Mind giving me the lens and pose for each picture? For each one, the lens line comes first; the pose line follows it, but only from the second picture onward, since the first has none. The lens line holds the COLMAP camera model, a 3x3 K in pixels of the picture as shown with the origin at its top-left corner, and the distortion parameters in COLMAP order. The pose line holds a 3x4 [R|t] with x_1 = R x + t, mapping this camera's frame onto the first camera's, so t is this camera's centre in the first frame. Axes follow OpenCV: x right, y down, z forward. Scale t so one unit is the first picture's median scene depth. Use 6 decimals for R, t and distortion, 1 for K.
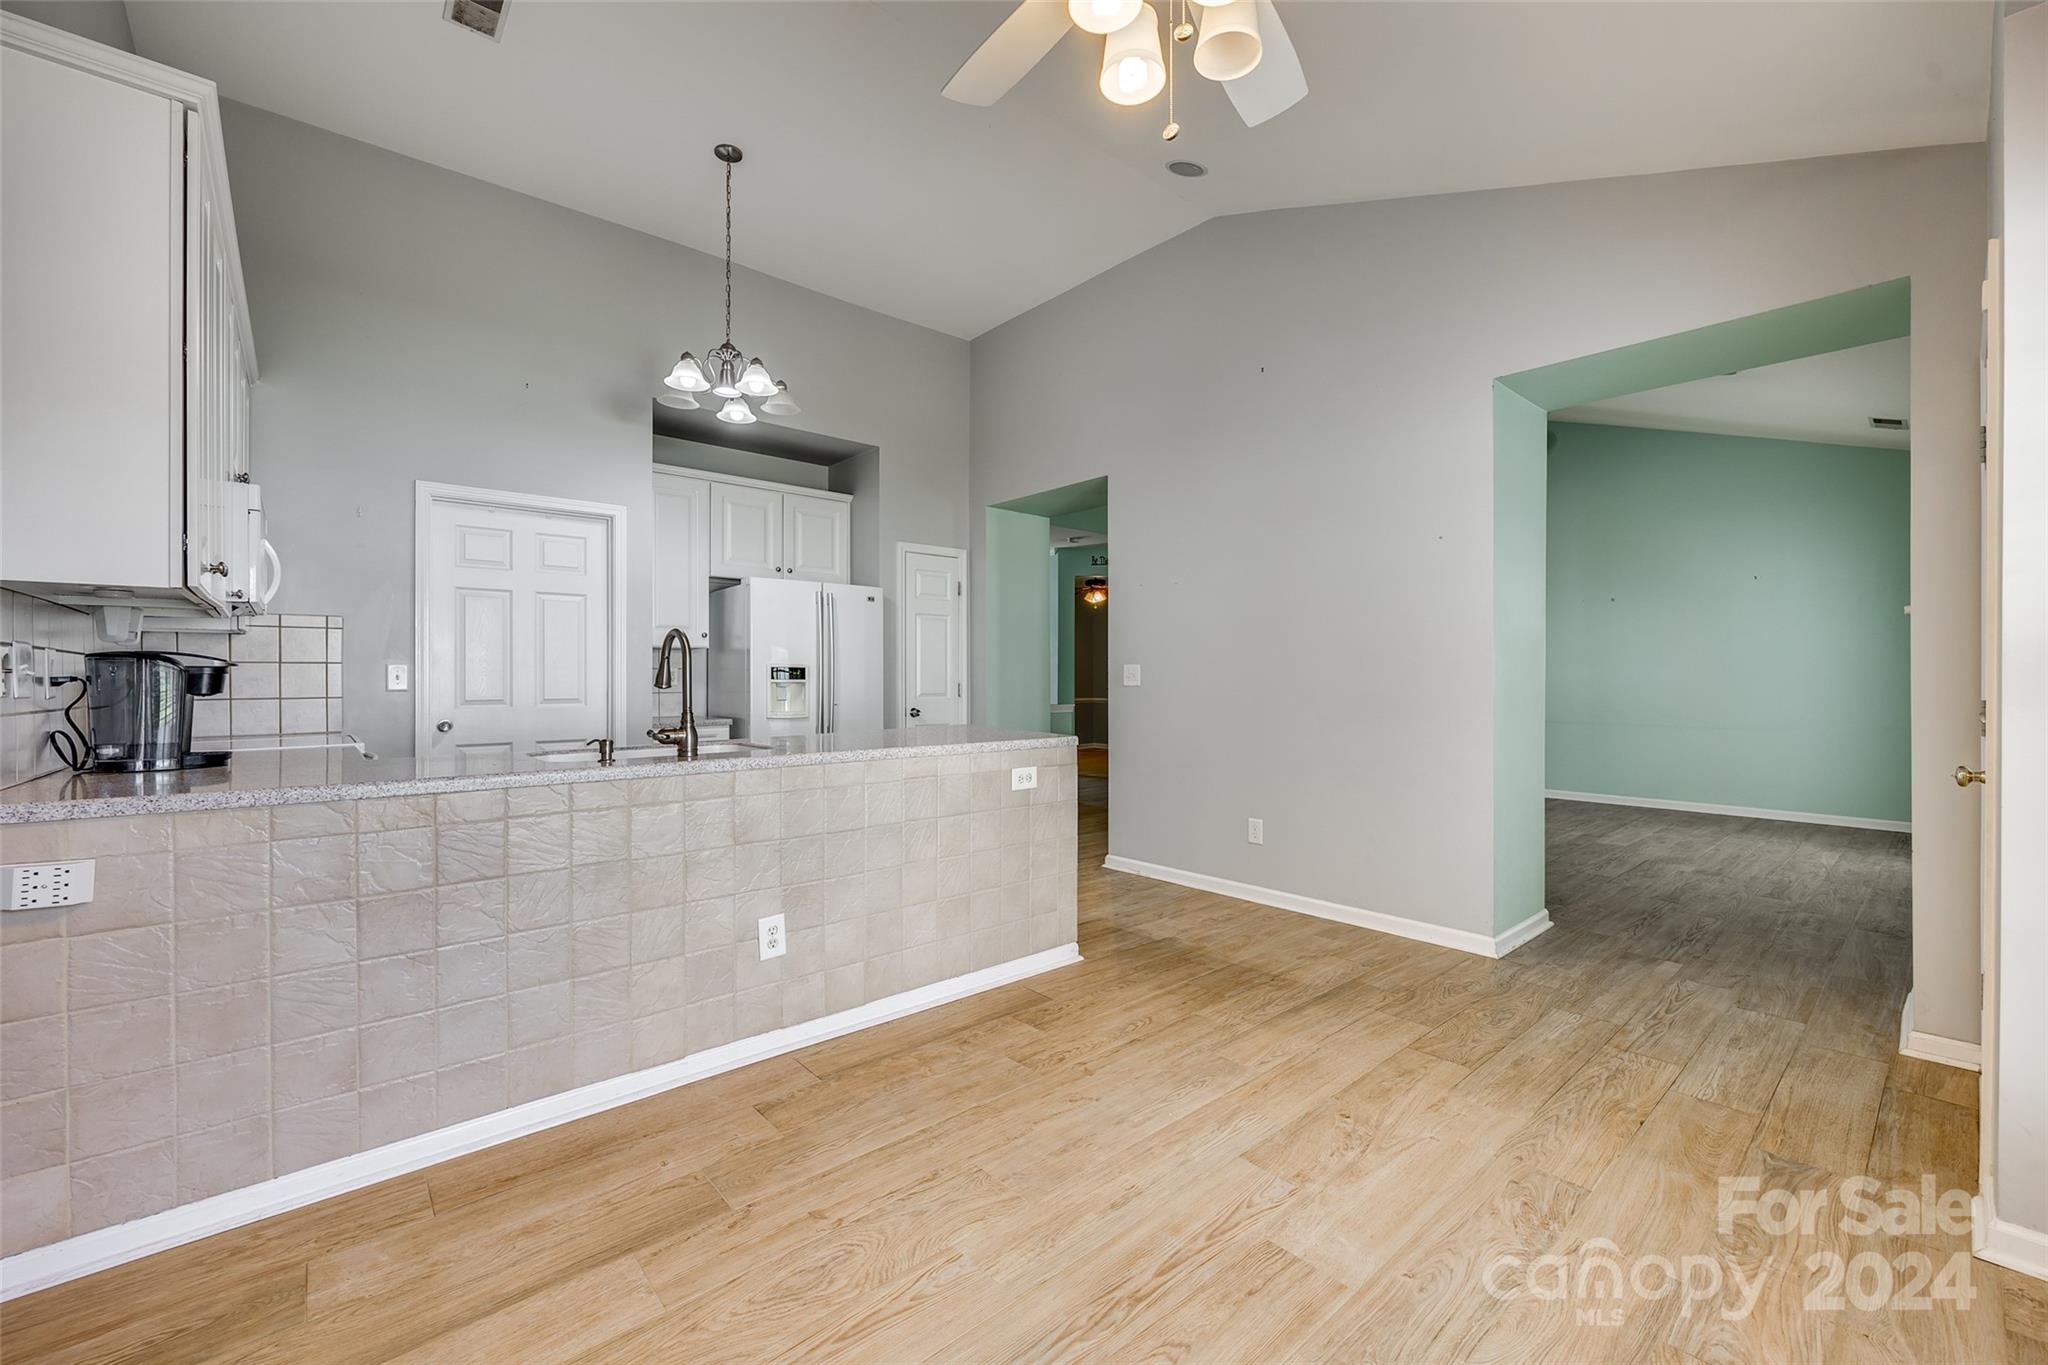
lens RADIAL K [[816.1, 0, 1024.0], [0, 816.1, 682.5], [0, 0, 1]] dist [-0.010086, -0.000046]
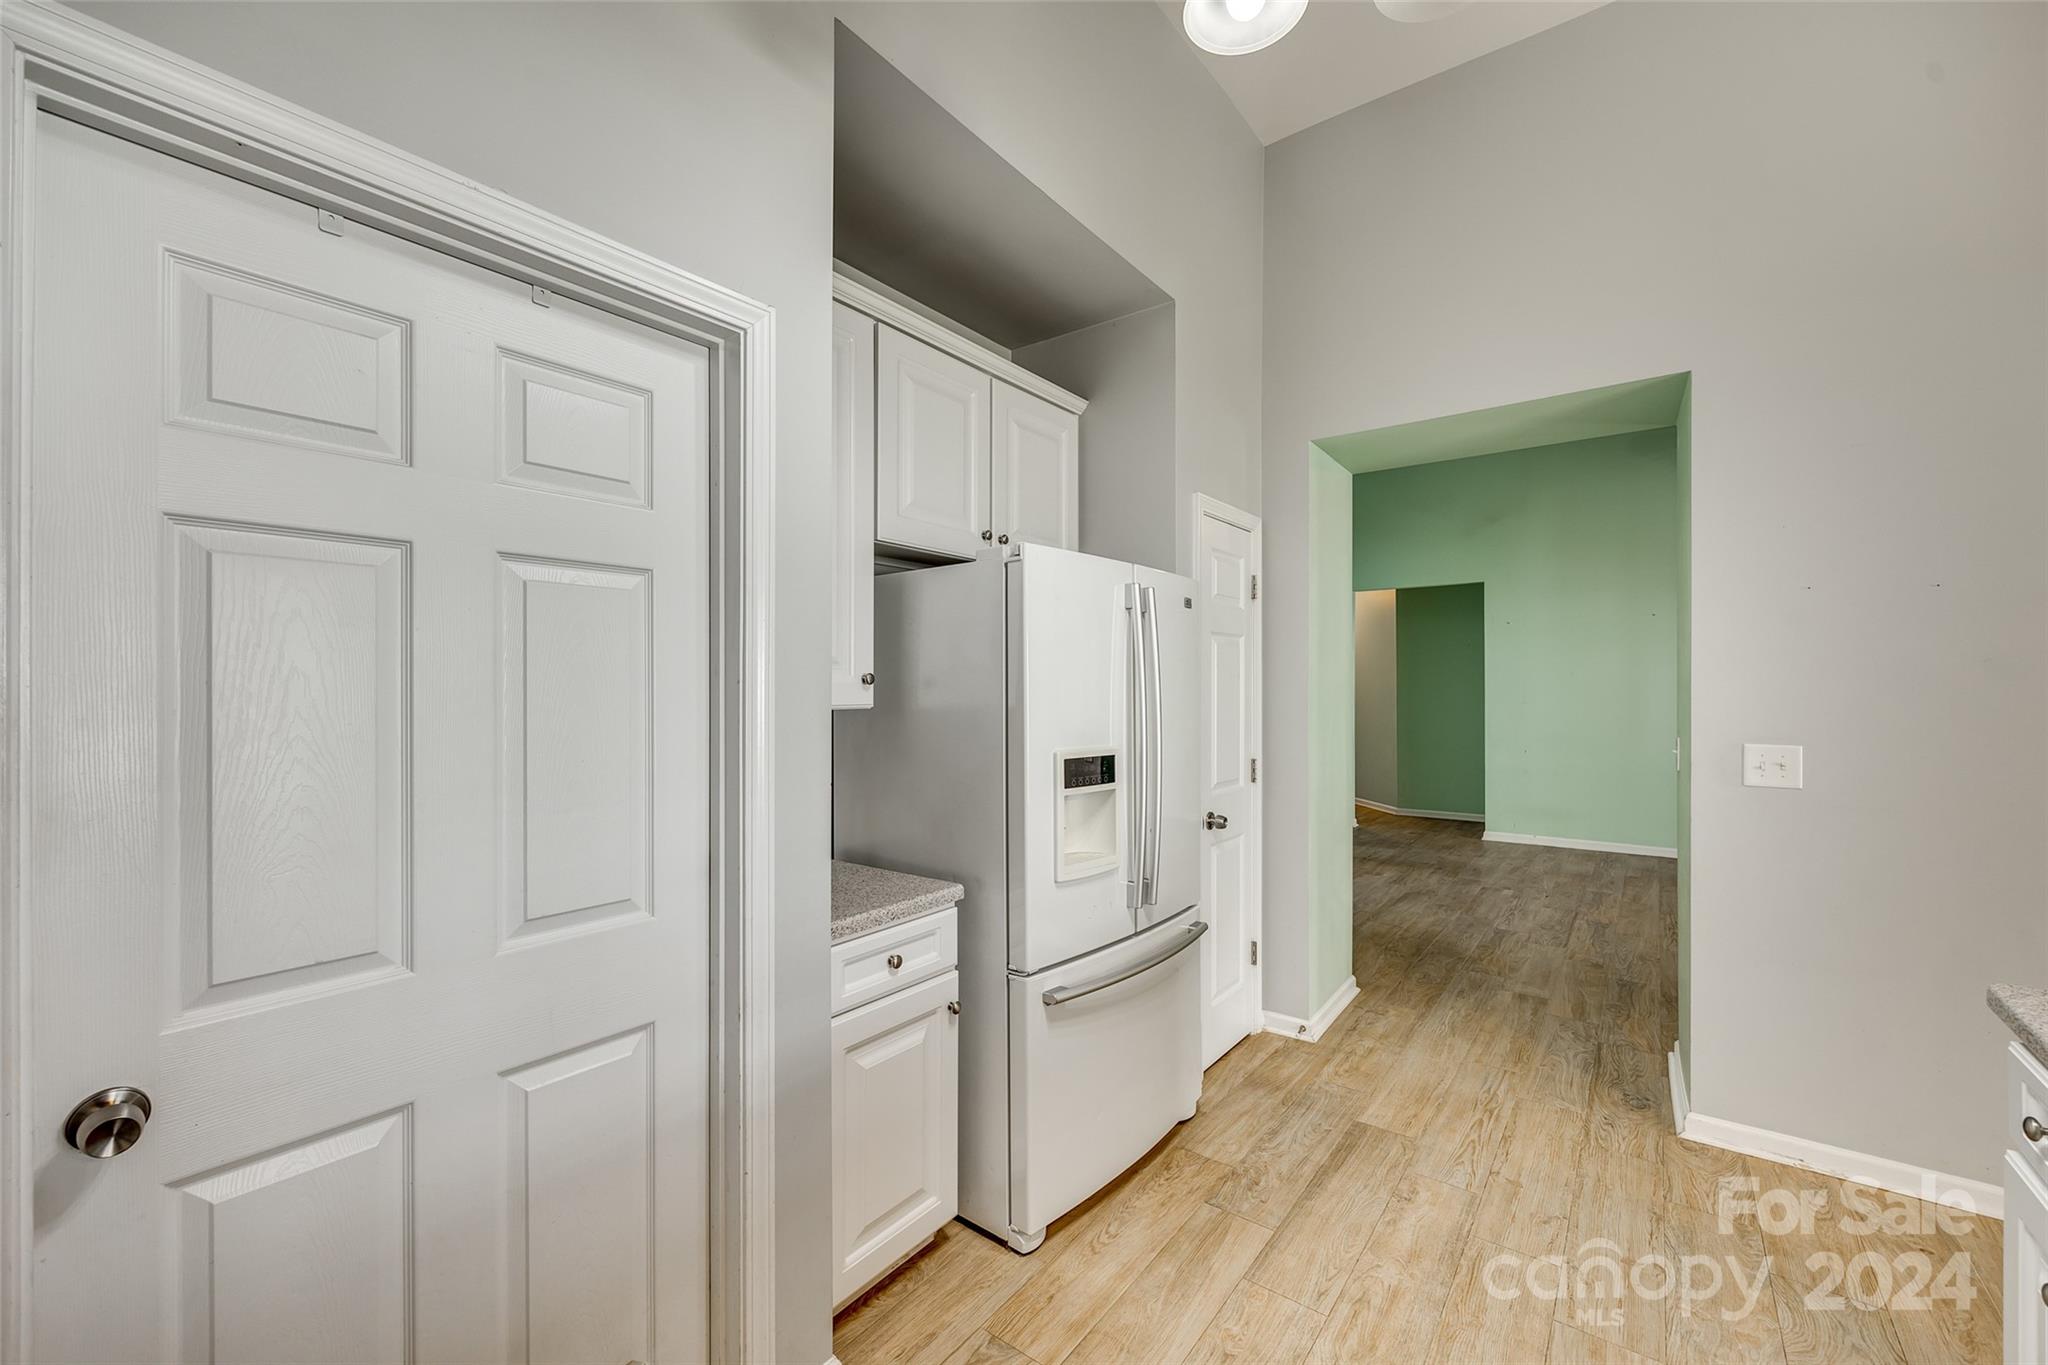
lens RADIAL K [[820.2, 0, 1024.0], [0, 820.2, 682.5], [0, 0, 1]] dist [-0.008396, -0.000071]
pose [[0.979078, 0.002006, 0.203478, -0.489885], [0.000459, 0.999927, -0.012063, -0.062720], [-0.203487, 0.011904, 0.979005, 0.698948]]
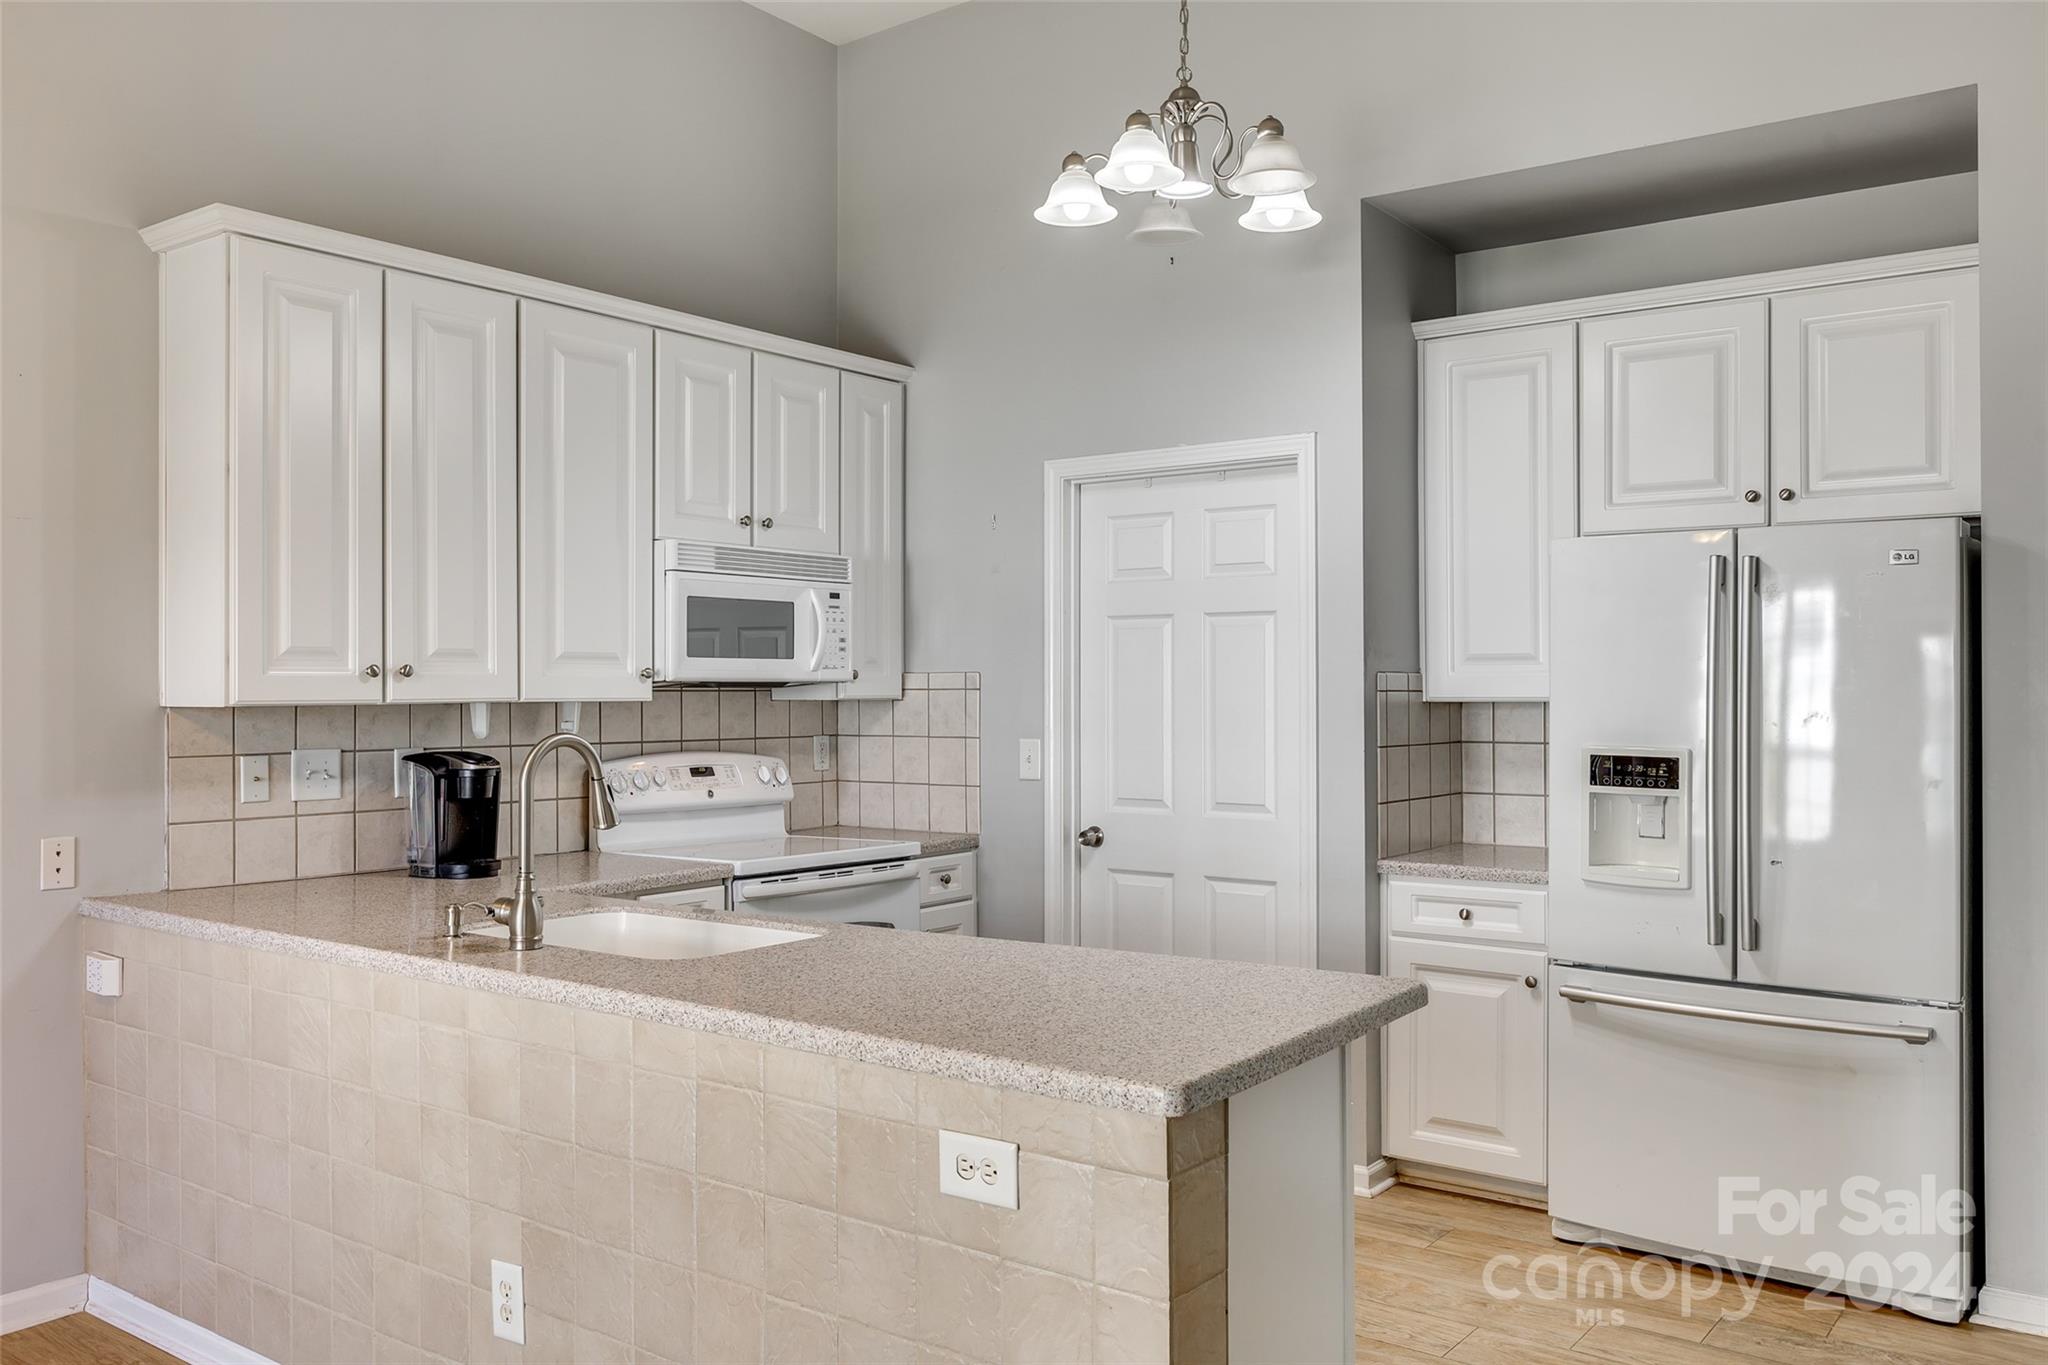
lens RADIAL K [[1627.8, 0, 1024.0], [0, 1627.8, 682.5], [0, 0, 1]] dist [0.009089, 0.002176]
pose [[0.207147, -0.001499, -0.978309, 0.498191], [-0.003248, 0.999992, -0.002220, -0.061698], [0.978304, 0.003638, 0.207141, 0.657558]]
